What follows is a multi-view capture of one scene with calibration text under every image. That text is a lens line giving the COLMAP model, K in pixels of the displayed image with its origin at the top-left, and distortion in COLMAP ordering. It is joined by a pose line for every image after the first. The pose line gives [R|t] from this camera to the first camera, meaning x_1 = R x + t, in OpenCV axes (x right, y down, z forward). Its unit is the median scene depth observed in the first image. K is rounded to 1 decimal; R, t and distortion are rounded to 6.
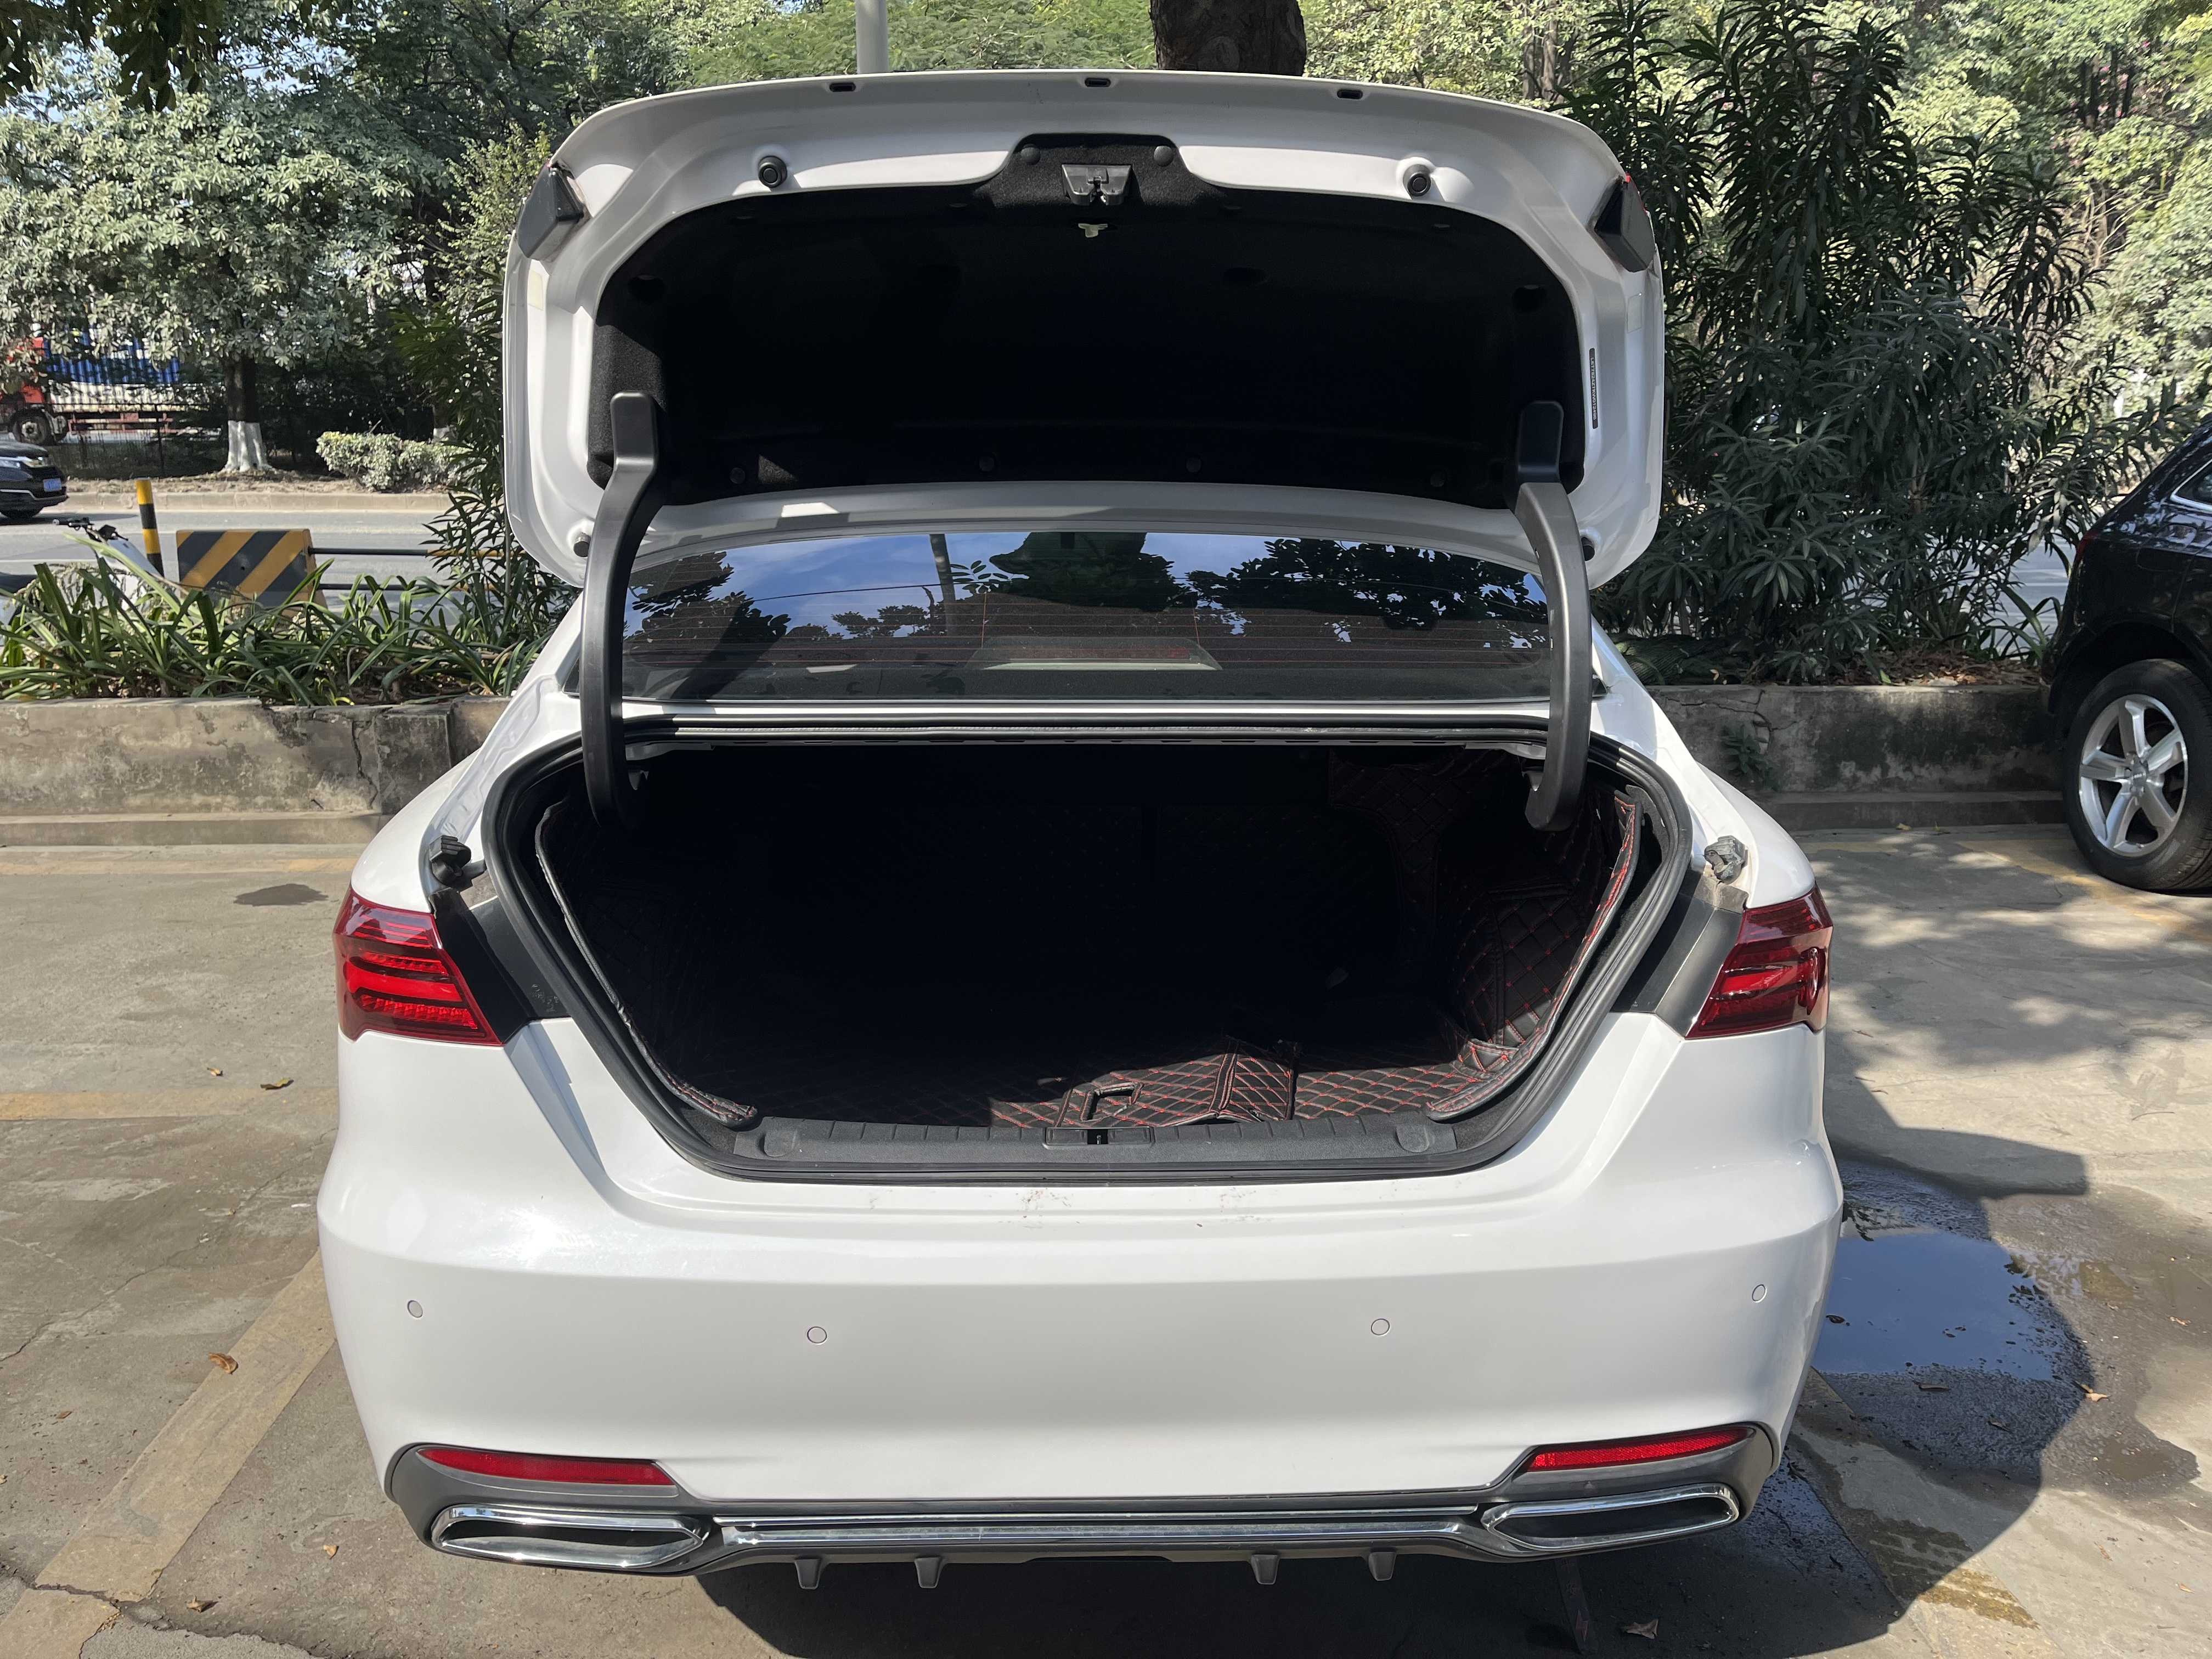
lens RADIAL K [[1681.3, 0, 1119.9], [0, 1681.3, 839.2], [0, 0, 1]] dist [0.062337, -0.081519]
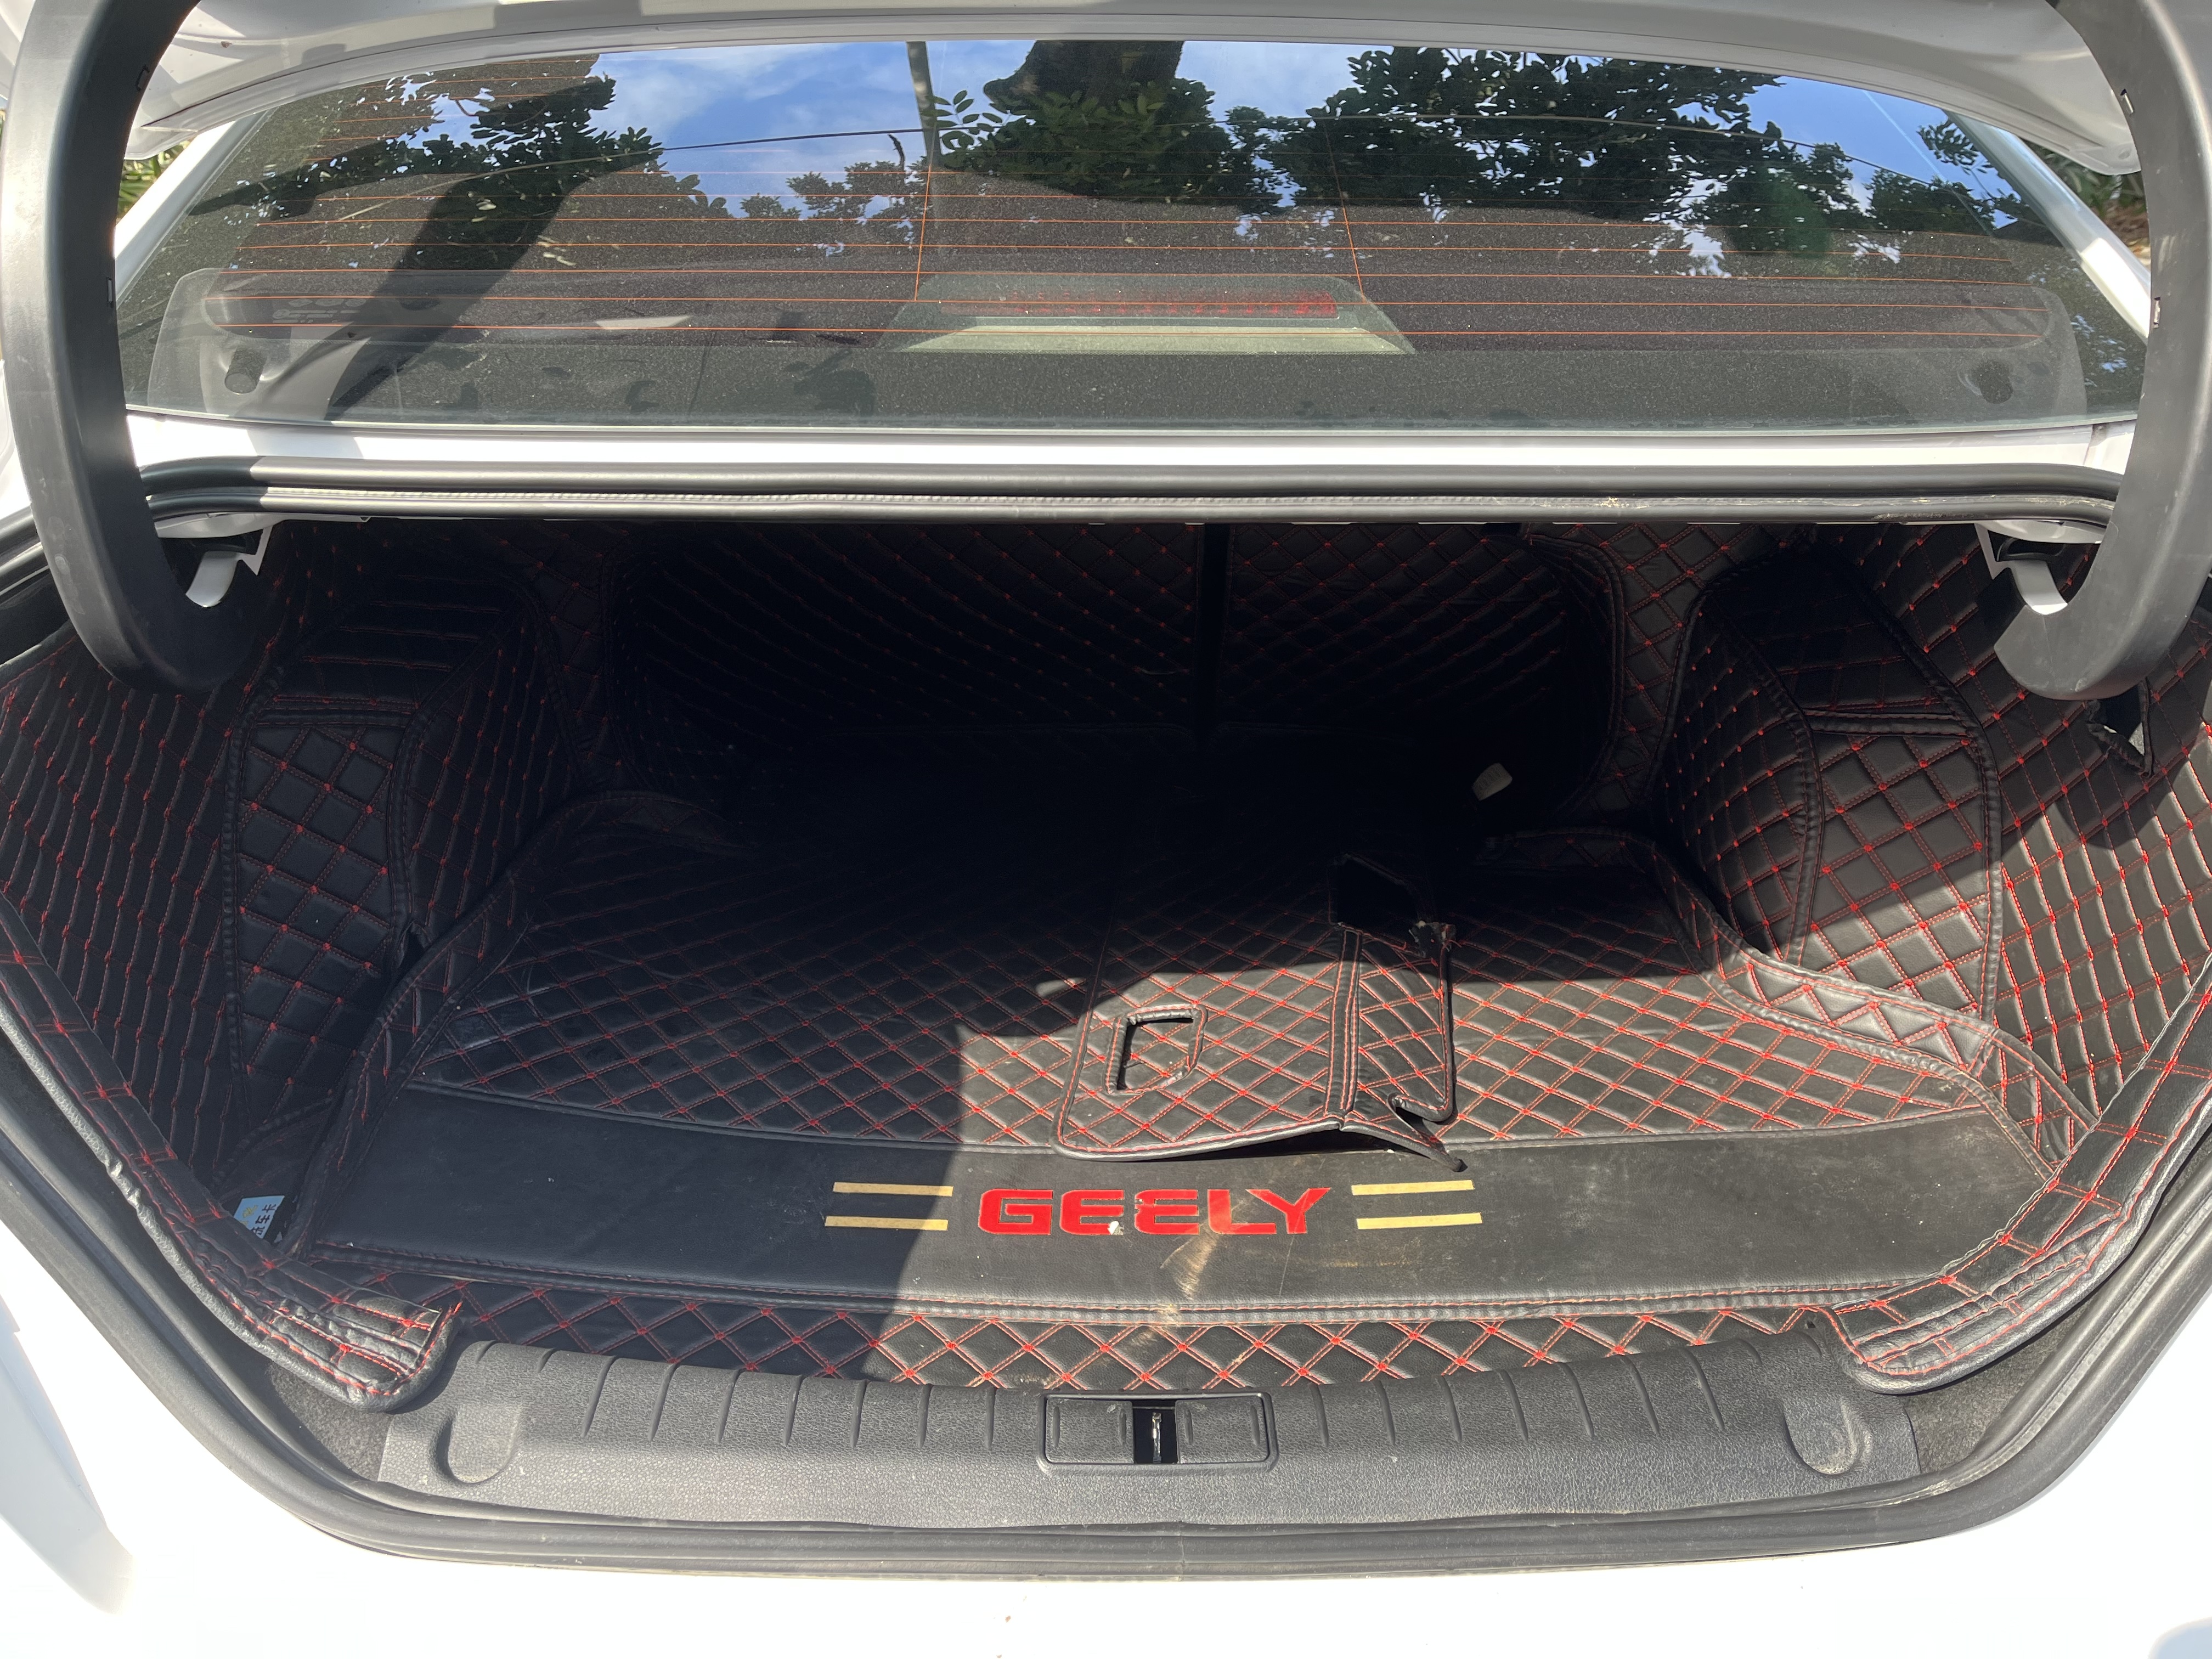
lens RADIAL K [[1681.3, 0, 1095.4], [0, 1681.3, 833.4], [0, 0, 1]] dist [0.062337, -0.081519]
pose [[0.999719, 0.013692, -0.019326, -0.016721], [-0.008480, 0.968800, 0.247697, -0.074596], [0.022114, -0.247464, 0.968645, 0.424962]]
